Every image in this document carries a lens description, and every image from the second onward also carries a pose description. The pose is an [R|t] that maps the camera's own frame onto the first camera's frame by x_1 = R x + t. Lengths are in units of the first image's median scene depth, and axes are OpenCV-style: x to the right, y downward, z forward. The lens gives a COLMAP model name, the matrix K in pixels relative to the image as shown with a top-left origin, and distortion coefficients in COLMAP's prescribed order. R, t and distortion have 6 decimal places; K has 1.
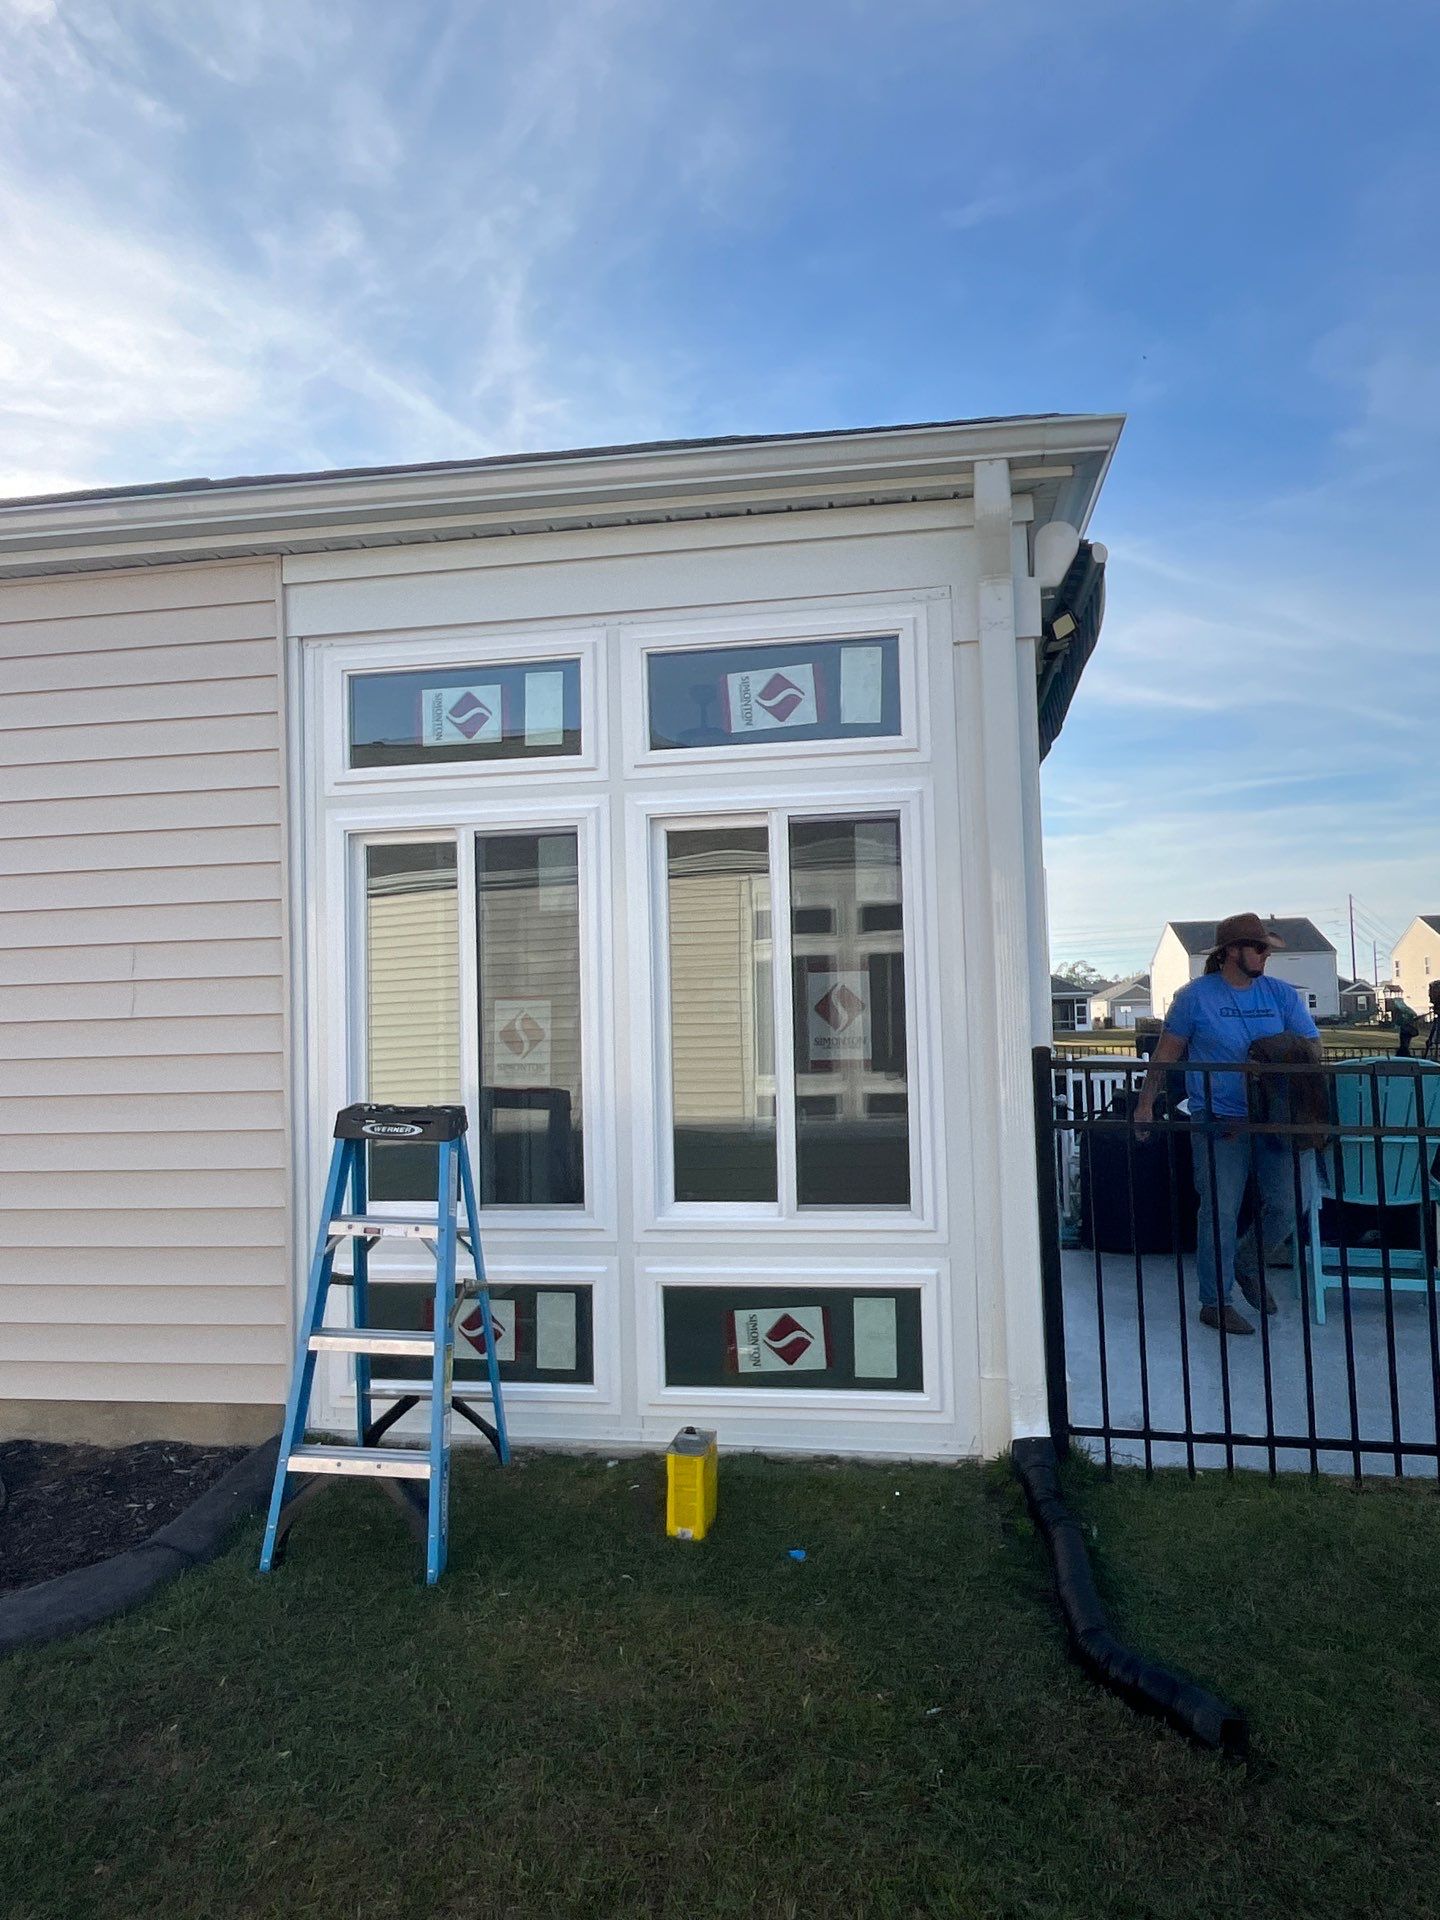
lens RADIAL K [[1274.1, 0, 679.8], [0, 1274.1, 959.2], [0, 0, 1]] dist [0.003226, -0.001353]
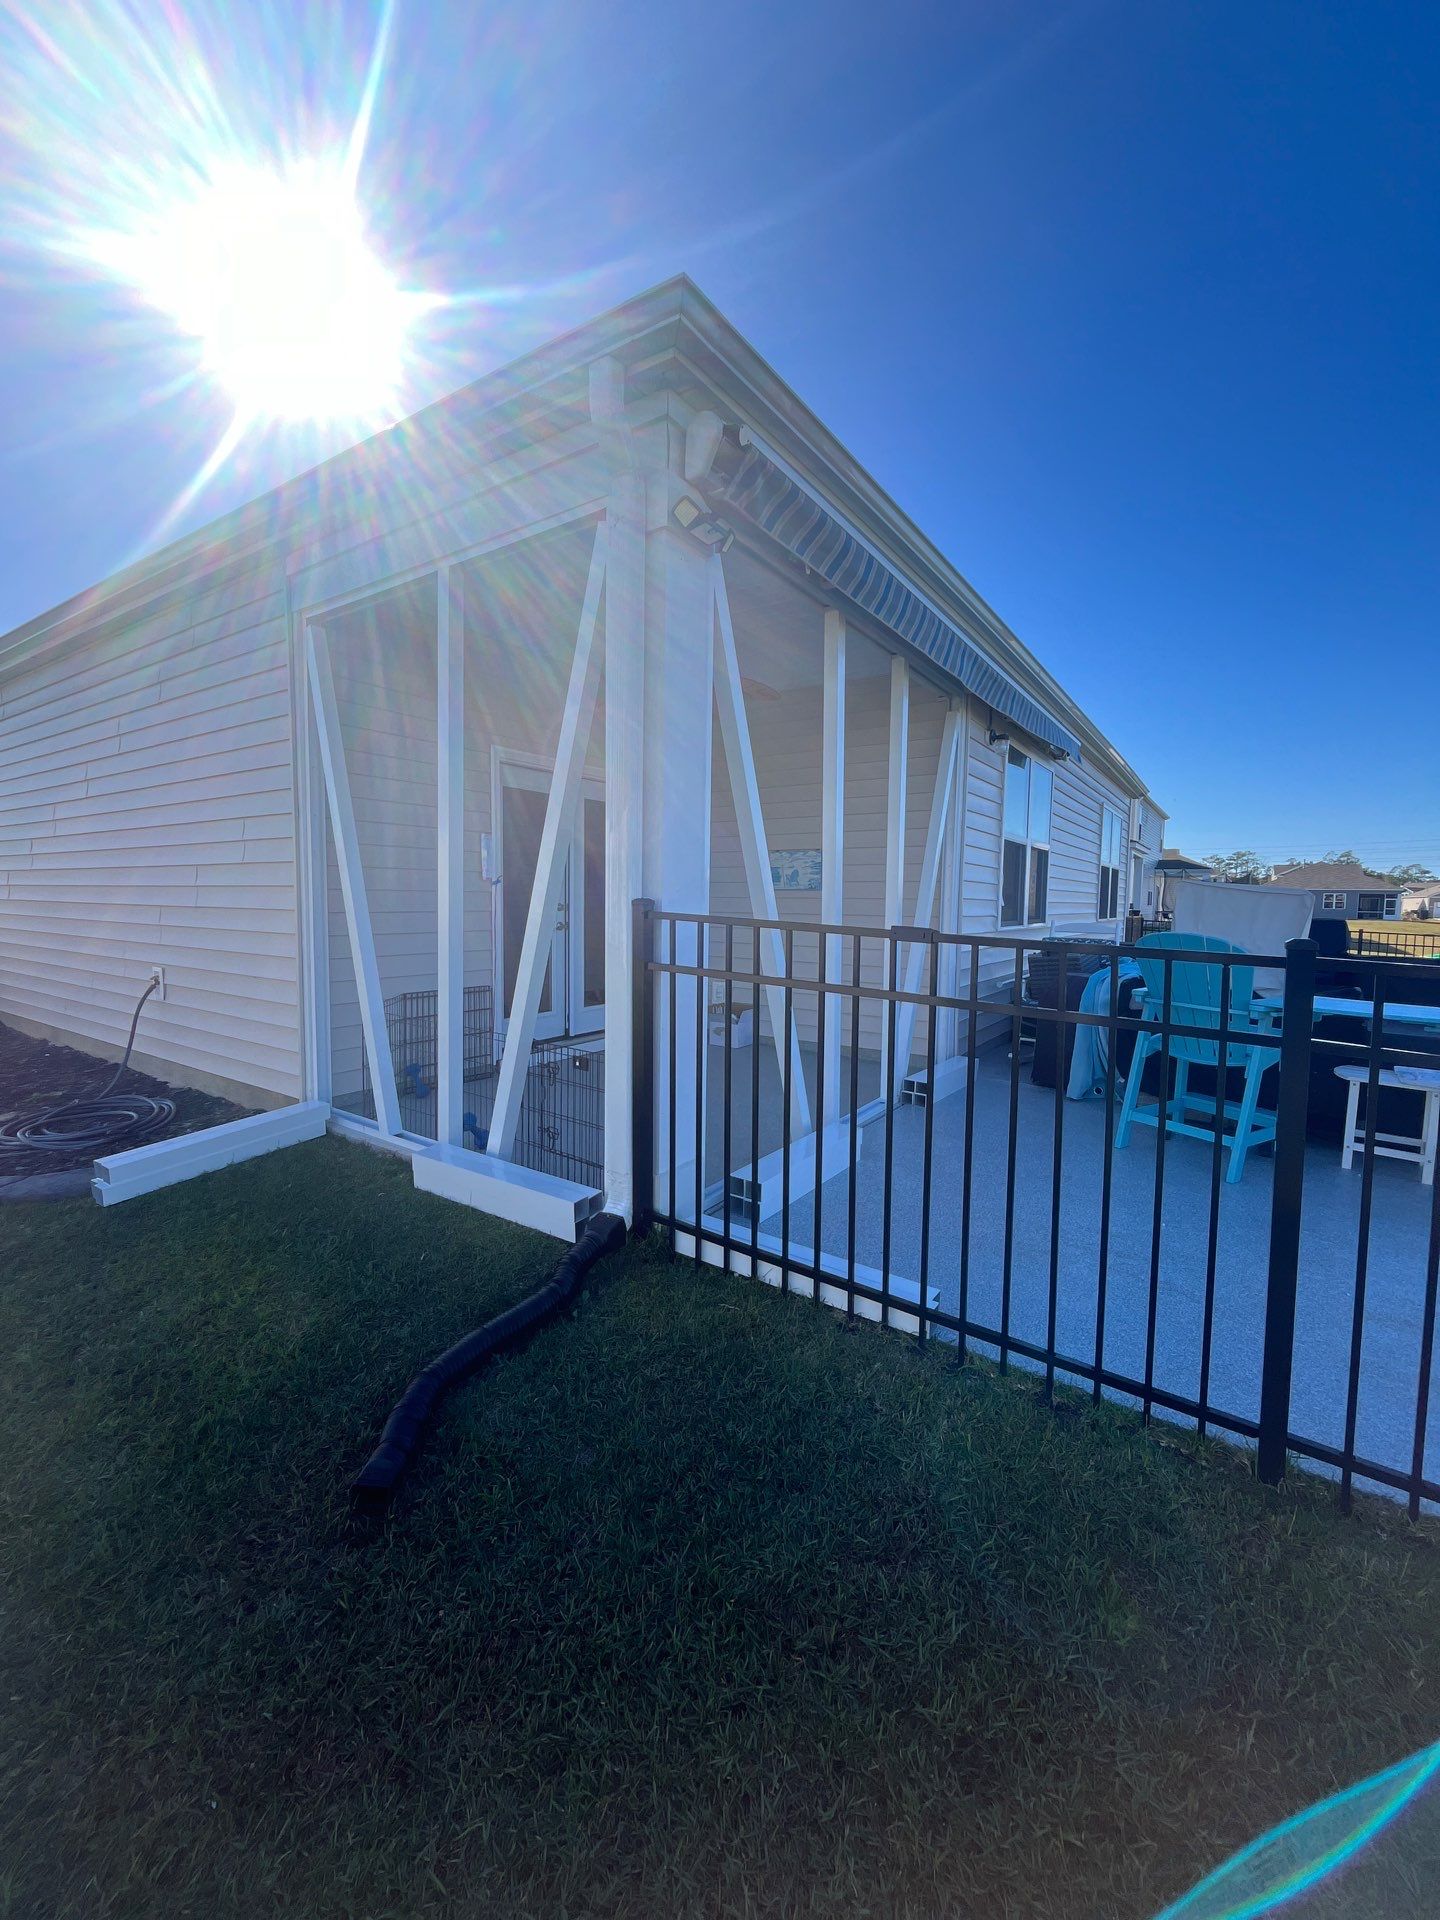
lens RADIAL K [[790.4, 0, 720.0], [0, 790.4, 960.0], [0, 0, 1]] dist [-0.000067, -0.000566]
pose [[0.903062, 0.071131, -0.423579, 0.583327], [-0.014061, 0.990559, 0.136364, 0.021253], [0.429280, -0.117189, 0.895536, 0.327015]]
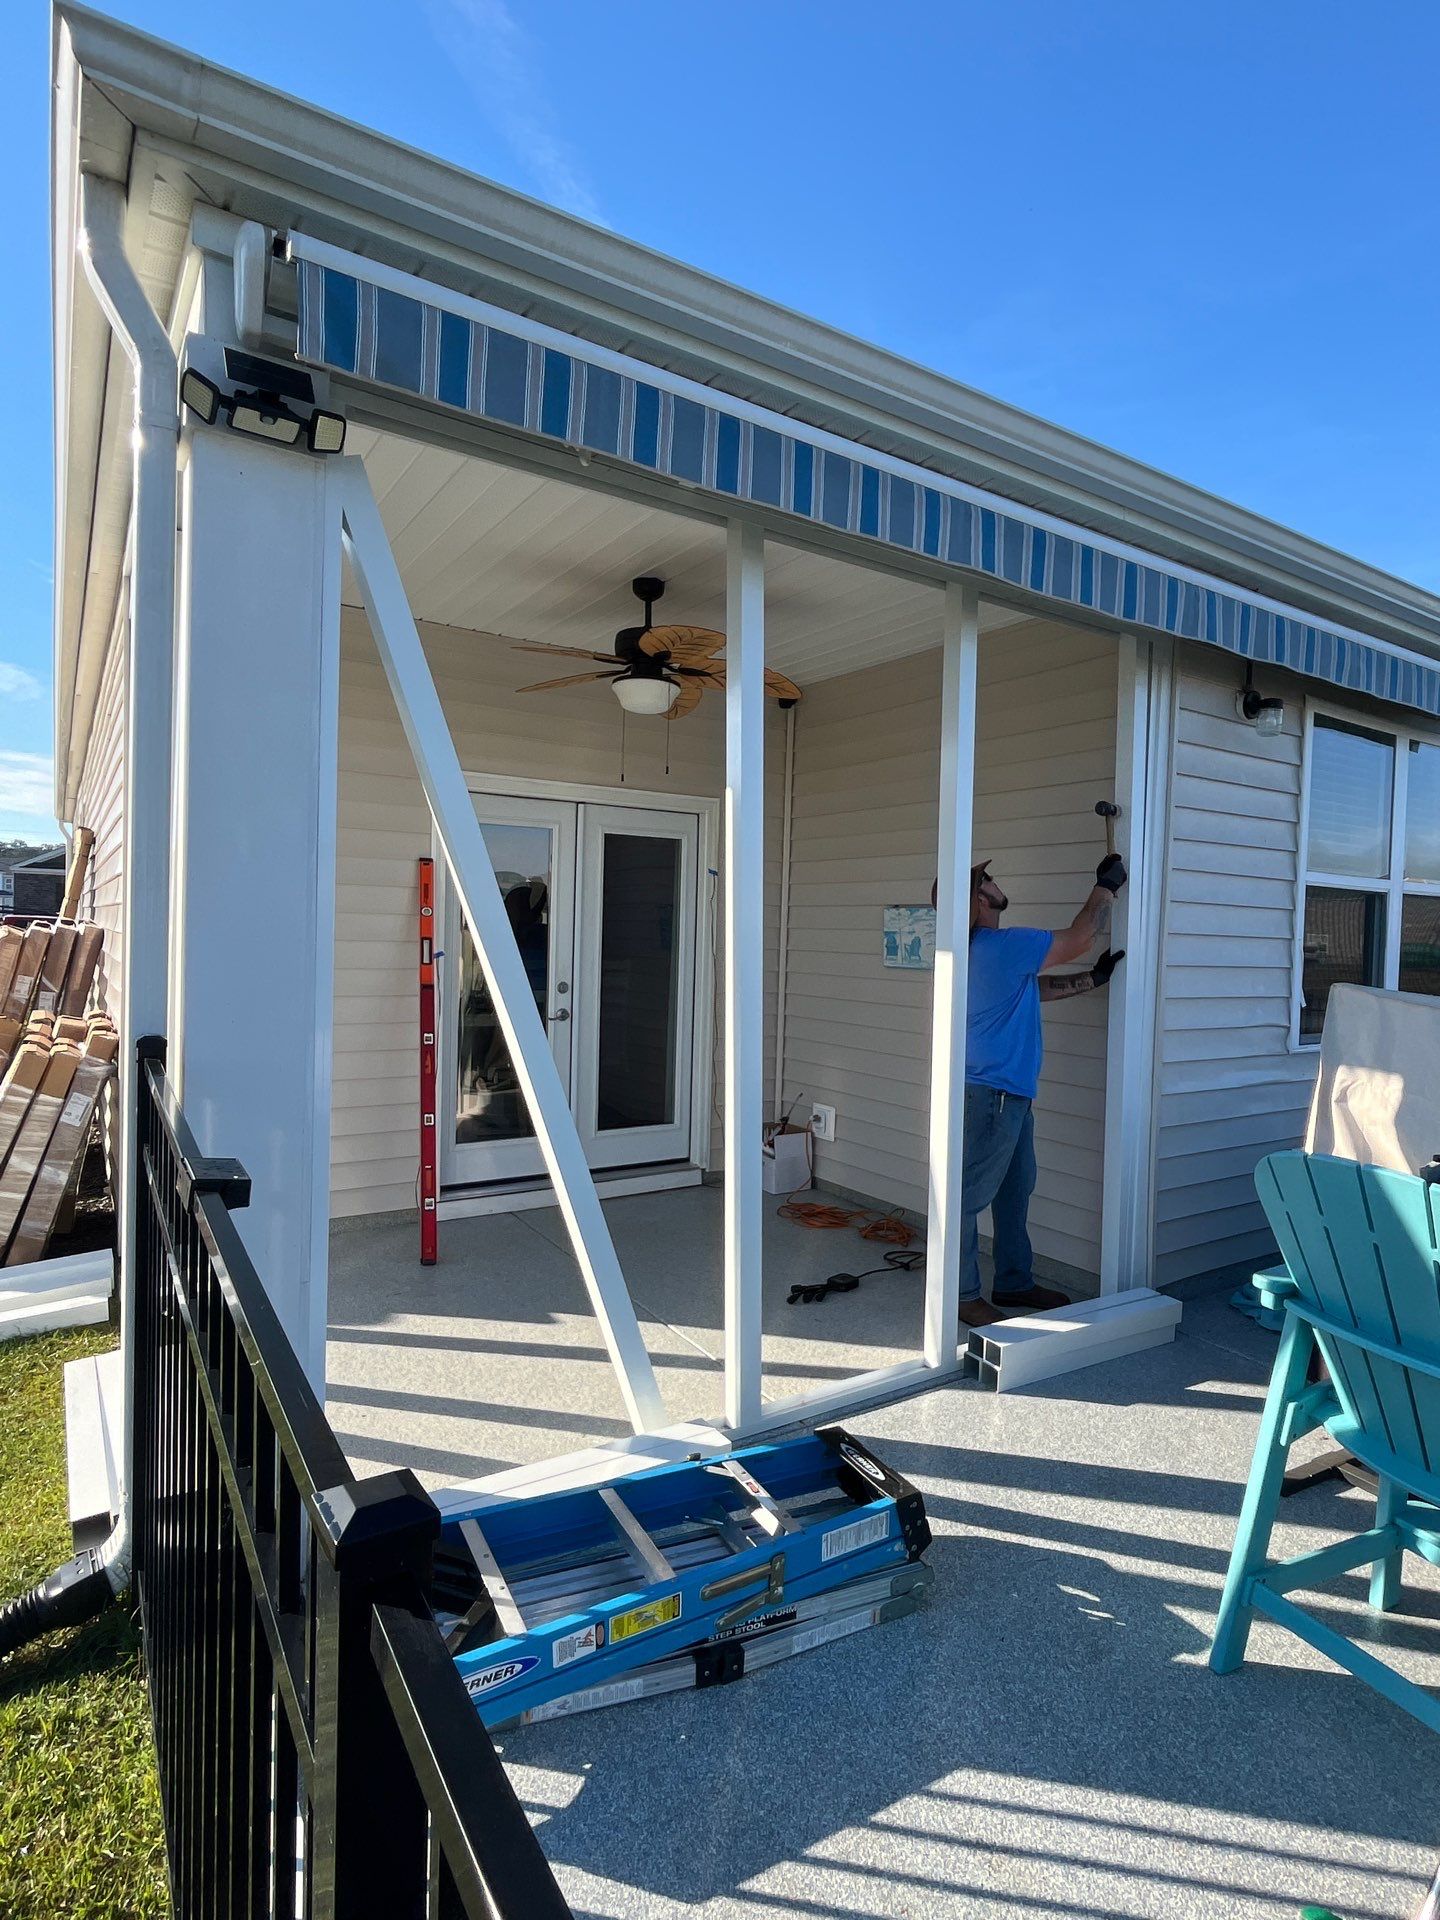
lens RADIAL K [[1025.0, 0, 720.0], [0, 1025.0, 960.0], [0, 0, 1]] dist [-0.001729, -0.001209]
pose [[0.666873, 0.066392, -0.742208, 0.801720], [-0.003726, 0.996308, 0.085774, -0.020020], [0.745162, -0.054435, 0.664658, 0.753601]]
